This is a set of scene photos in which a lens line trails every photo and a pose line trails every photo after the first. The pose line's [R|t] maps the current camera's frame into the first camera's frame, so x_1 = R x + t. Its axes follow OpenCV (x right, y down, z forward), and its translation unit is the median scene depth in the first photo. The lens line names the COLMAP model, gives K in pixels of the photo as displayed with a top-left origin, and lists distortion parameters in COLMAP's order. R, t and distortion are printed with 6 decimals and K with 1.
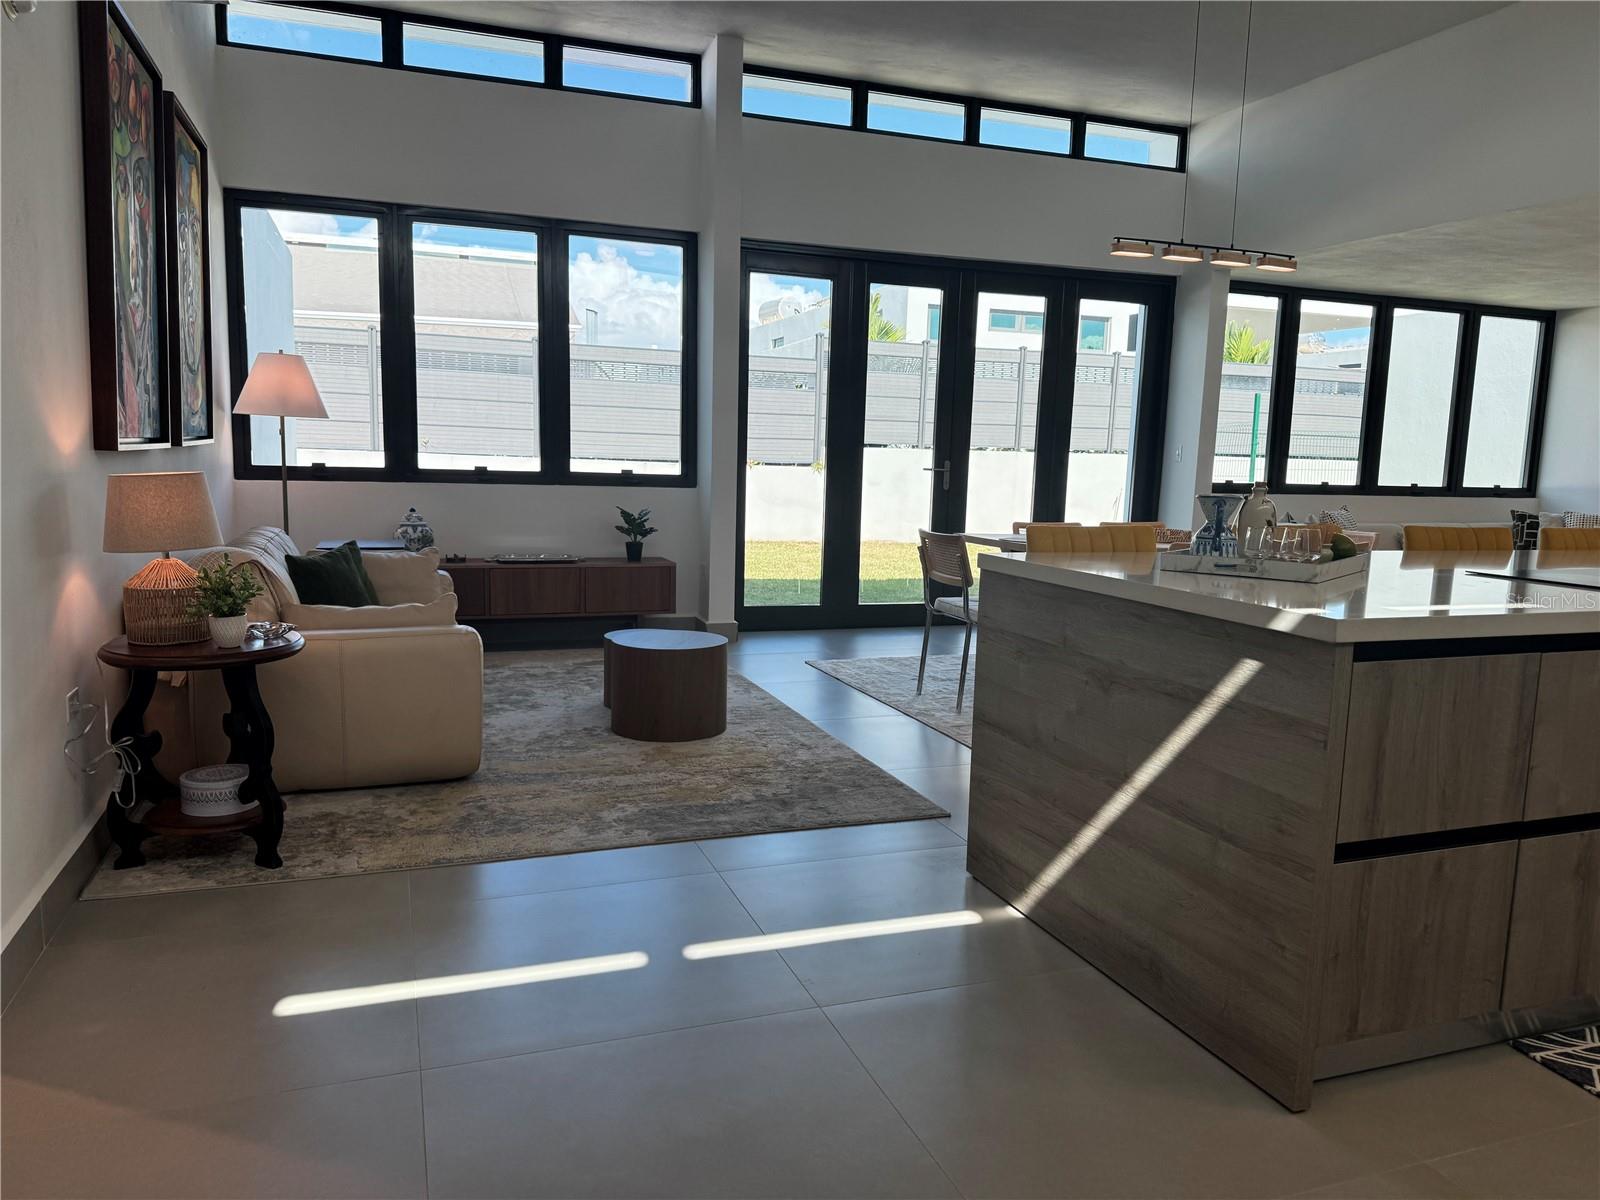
lens RADIAL K [[1128.8, 0, 808.5], [0, 1128.8, 605.3], [0, 0, 1]] dist [0.064147, -0.084557]
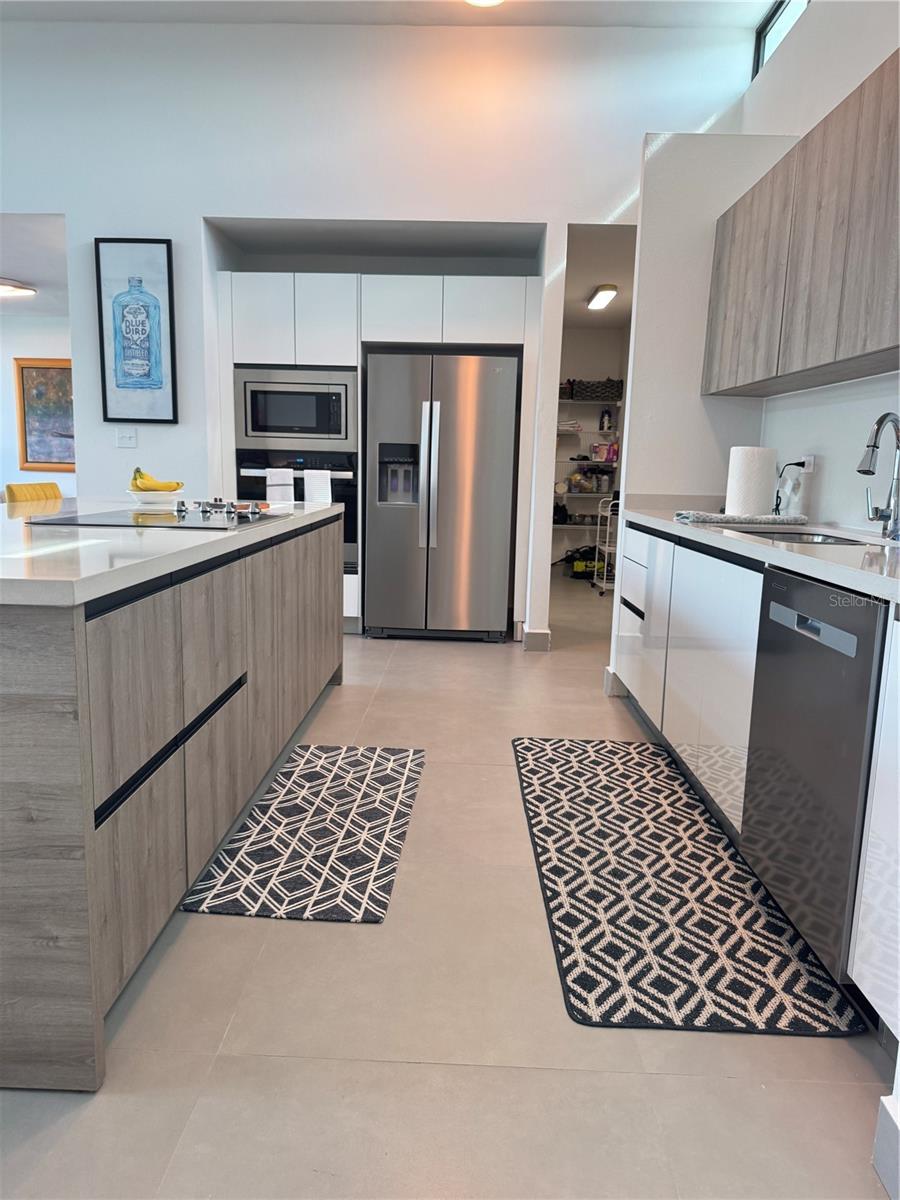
lens RADIAL K [[846.6, 0, 448.8], [0, 846.6, 601.8], [0, 0, 1]] dist [0.064147, -0.084557]
pose [[0.373787, -0.166804, 0.912392, -0.024631], [0.111734, 0.984630, 0.134235, -0.012568], [-0.920760, 0.051770, 0.386680, 0.191947]]
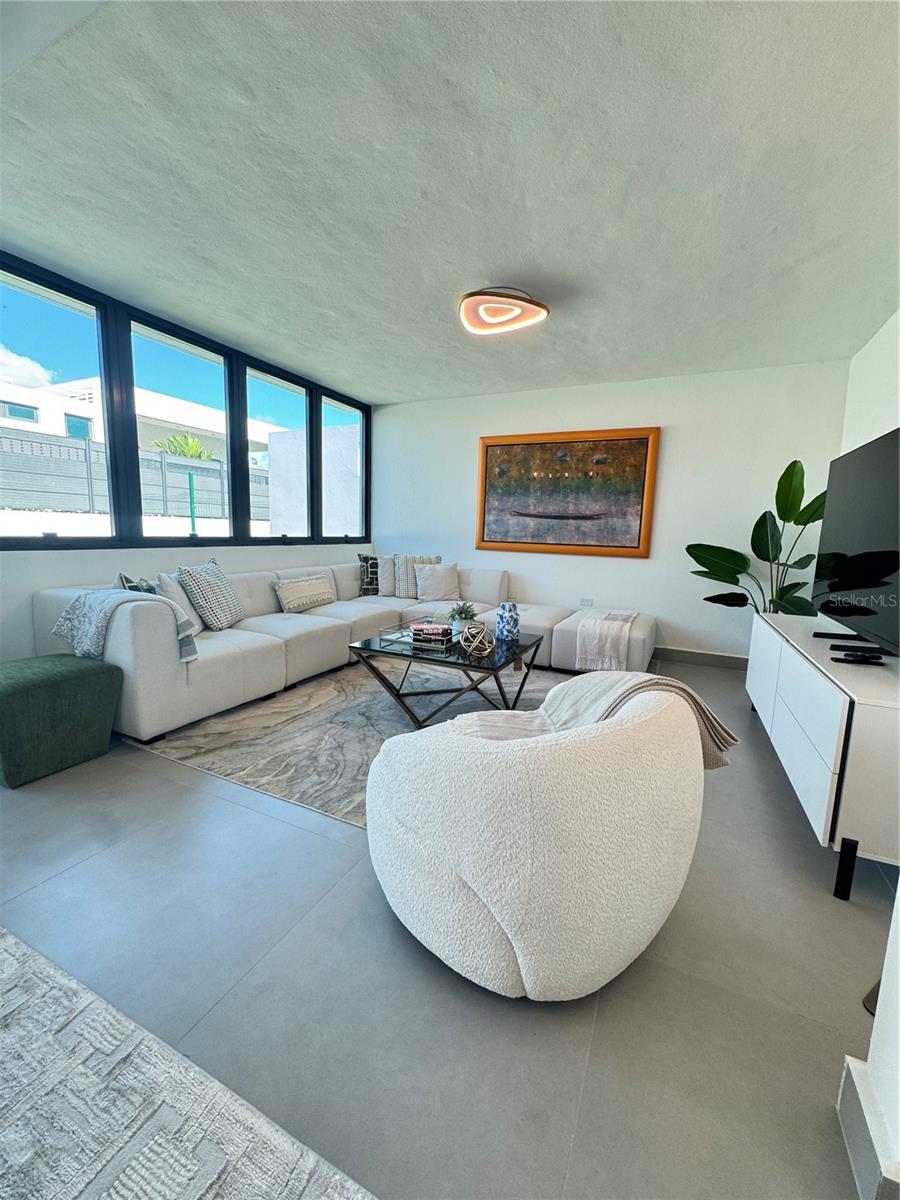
lens RADIAL K [[481.9, 0, 444.3], [0, 481.9, 603.4], [0, 0, 1]] dist [-0.004400, 0.001594]
pose [[0.727388, -0.111757, 0.677065, 0.618015], [0.085537, 0.993721, 0.072130, -0.116722], [-0.680874, 0.005447, 0.732380, 1.062662]]
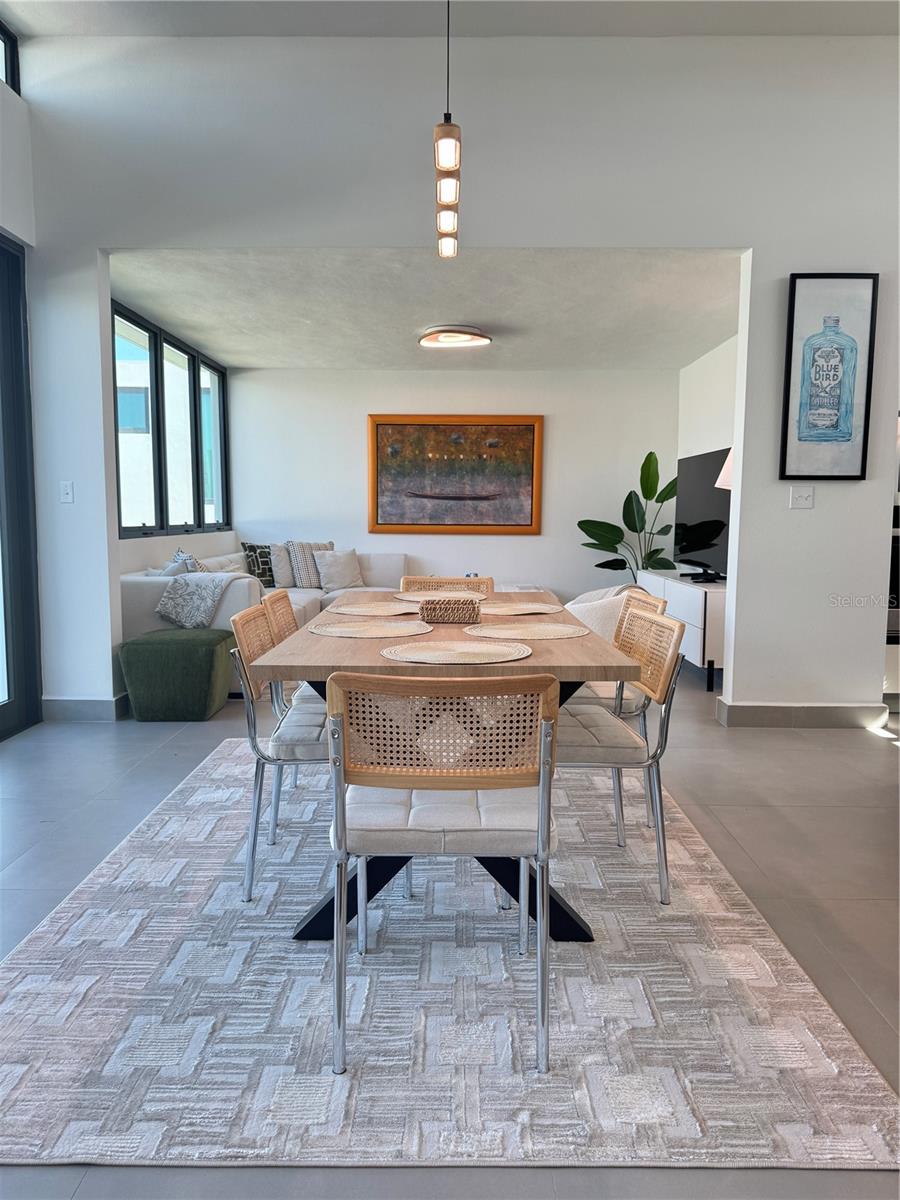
lens RADIAL K [[846.6, 0, 447.3], [0, 846.6, 603.6], [0, 0, 1]] dist [0.064147, -0.084557]
pose [[0.363826, -0.125424, 0.922984, -0.191392], [0.131658, 0.987869, 0.082344, -0.132097], [-0.922116, 0.091559, 0.375925, 1.001158]]
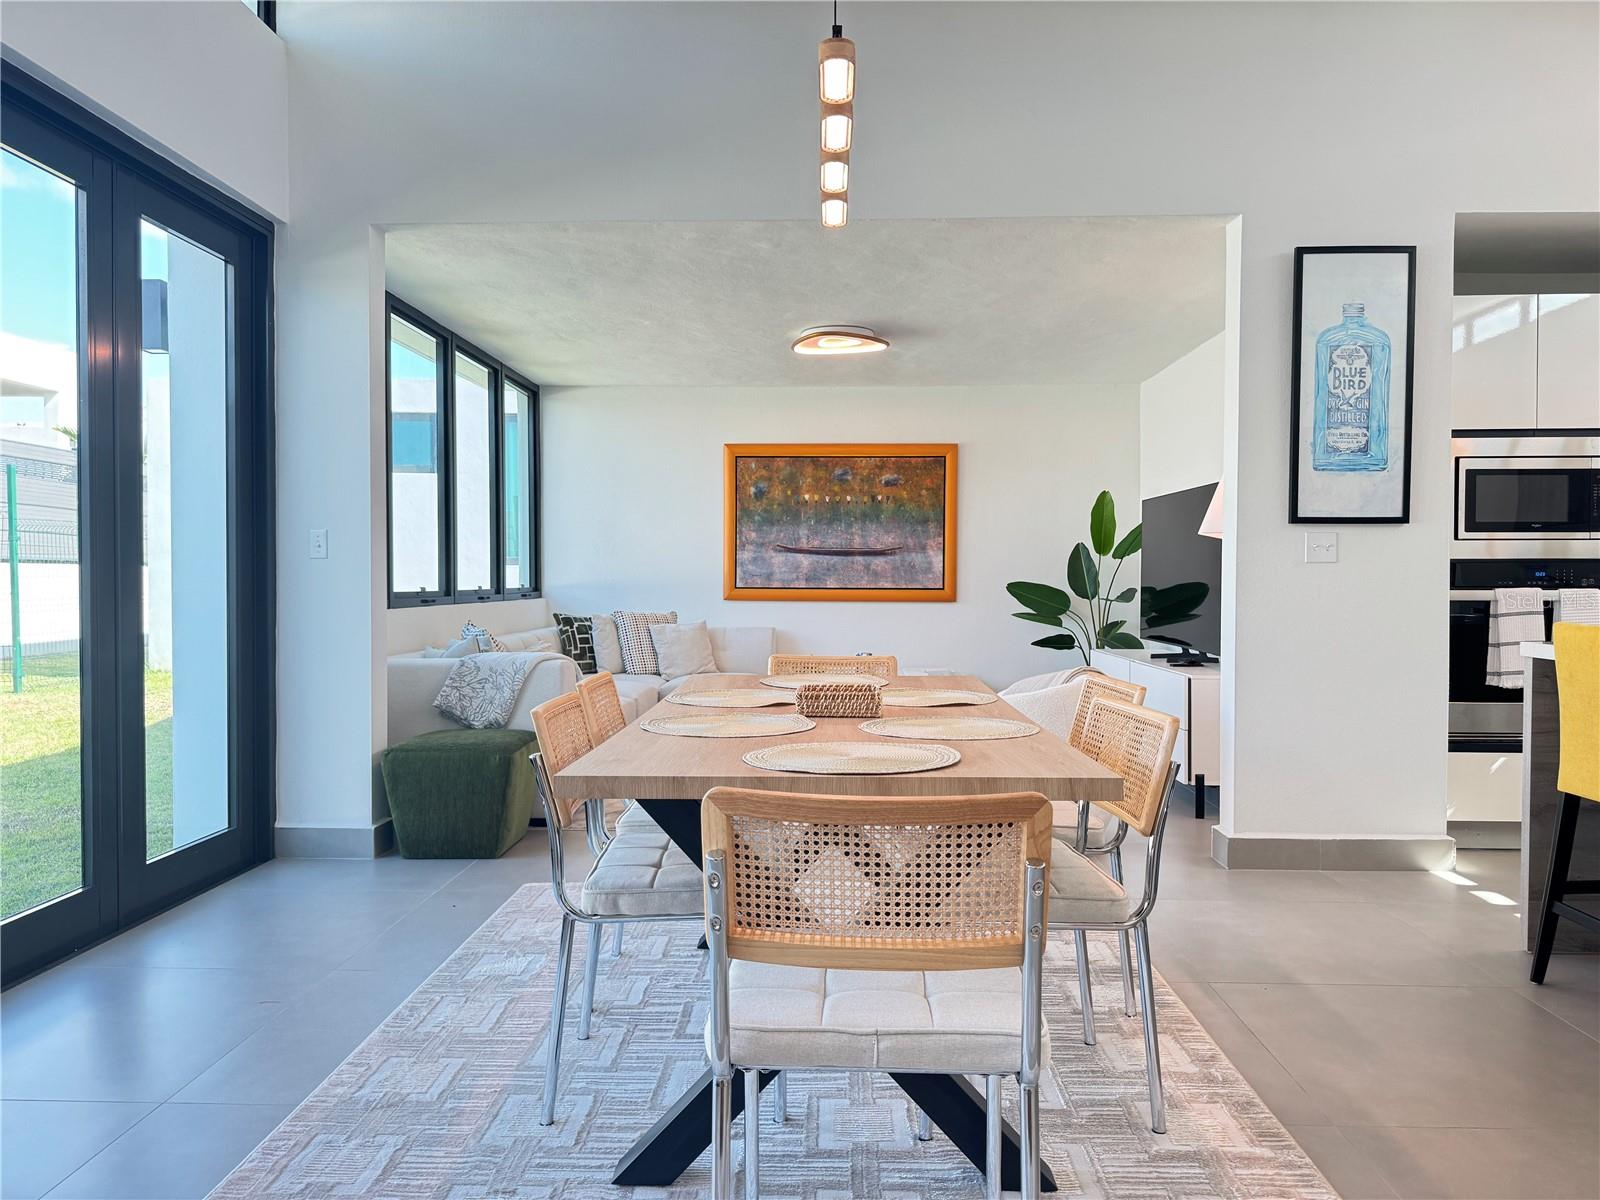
lens RADIAL K [[1128.8, 0, 801.4], [0, 1128.8, 602.1], [0, 0, 1]] dist [0.064147, -0.084557]
pose [[0.384698, -0.047391, 0.921825, -0.166423], [0.133738, 0.991005, -0.004864, -0.126174], [-0.913303, 0.125154, 0.387576, 1.016753]]
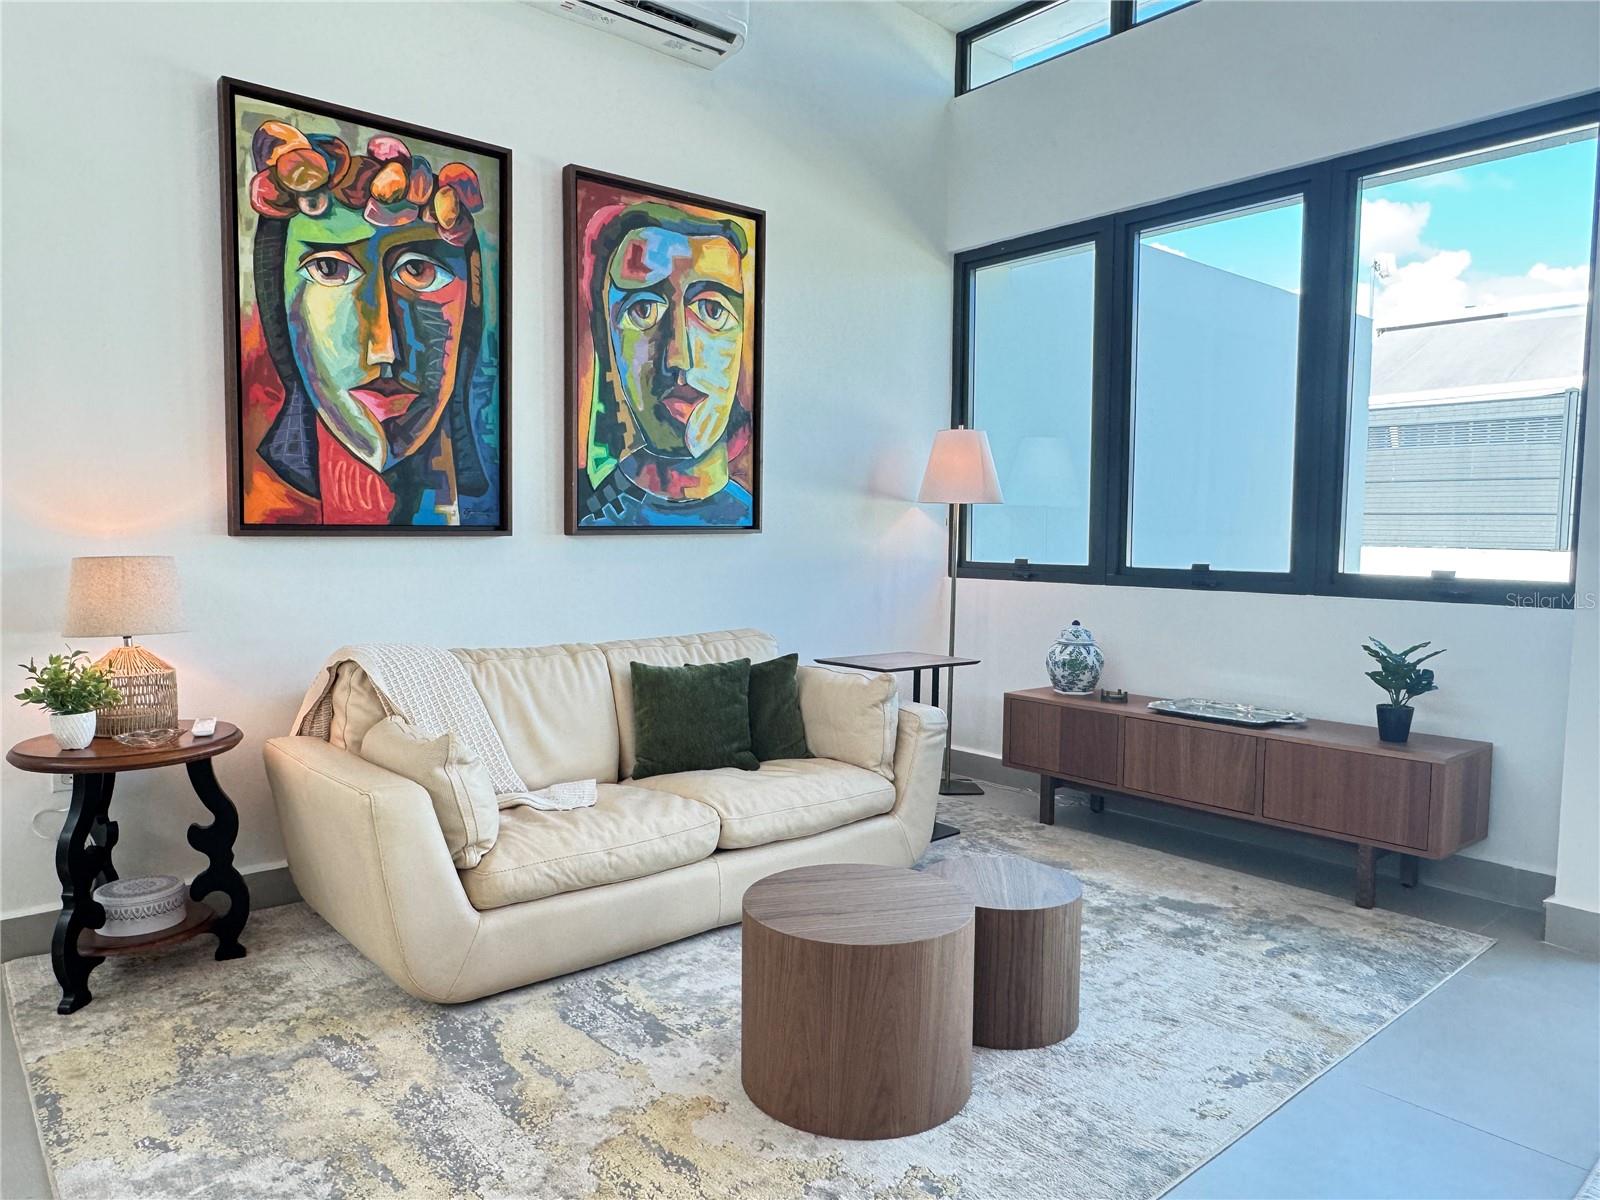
lens RADIAL K [[1068.1, 0, 794.9], [0, 1068.1, 592.6], [0, 0, 1]] dist [-0.012420, 0.015727]
pose [[0.339715, 0.030119, -0.940046, 0.310069], [-0.126779, 0.991832, -0.014038, -0.095027], [0.931945, 0.123947, 0.340758, 0.810364]]
